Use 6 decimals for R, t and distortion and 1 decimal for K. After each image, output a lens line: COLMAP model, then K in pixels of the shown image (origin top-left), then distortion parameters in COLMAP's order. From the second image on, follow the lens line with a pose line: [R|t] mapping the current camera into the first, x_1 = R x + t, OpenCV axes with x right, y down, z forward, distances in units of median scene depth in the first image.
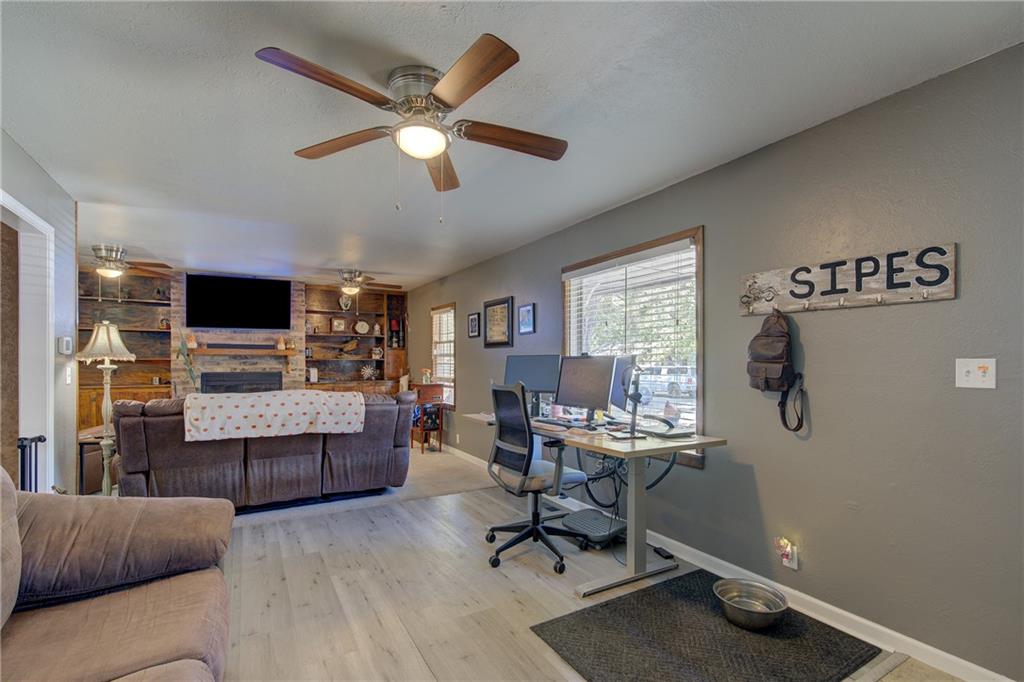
lens RADIAL K [[461.4, 0, 517.1], [0, 461.4, 359.1], [0, 0, 1]] dist [-0.003091, -0.000209]
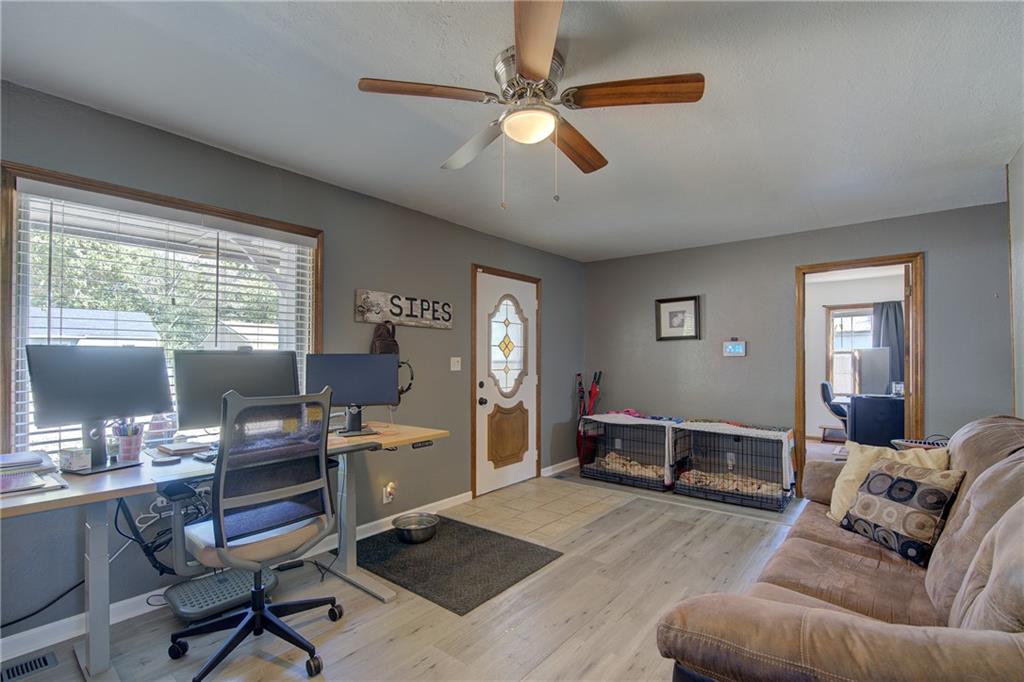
lens RADIAL K [[461.4, 0, 504.5], [0, 461.4, 358.0], [0, 0, 1]] dist [-0.003091, -0.000209]
pose [[-0.337831, -0.002195, 0.941204, -1.079190], [-0.008951, 0.999960, -0.000881, 0.002646], [-0.941164, -0.008722, -0.337837, 1.389486]]
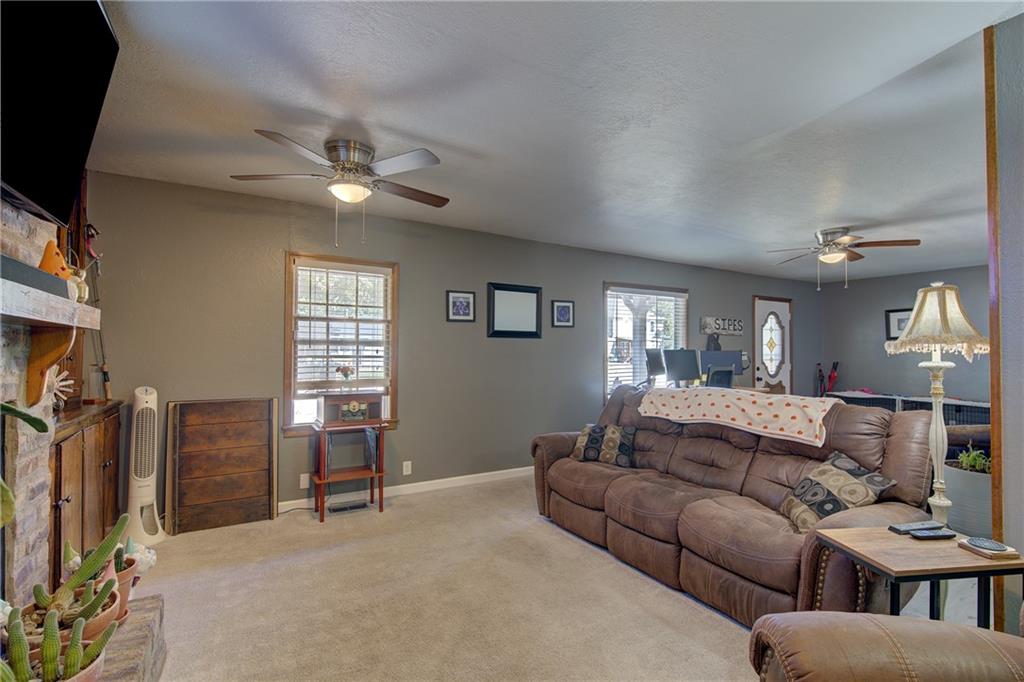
lens RADIAL K [[461.4, 0, 513.8], [0, 461.4, 346.1], [0, 0, 1]] dist [-0.003091, -0.000209]
pose [[-0.004897, 0.011127, 0.999926, -2.493870], [-0.006545, 0.999916, -0.011159, 0.004815], [-0.999967, -0.006599, -0.004824, 2.626028]]
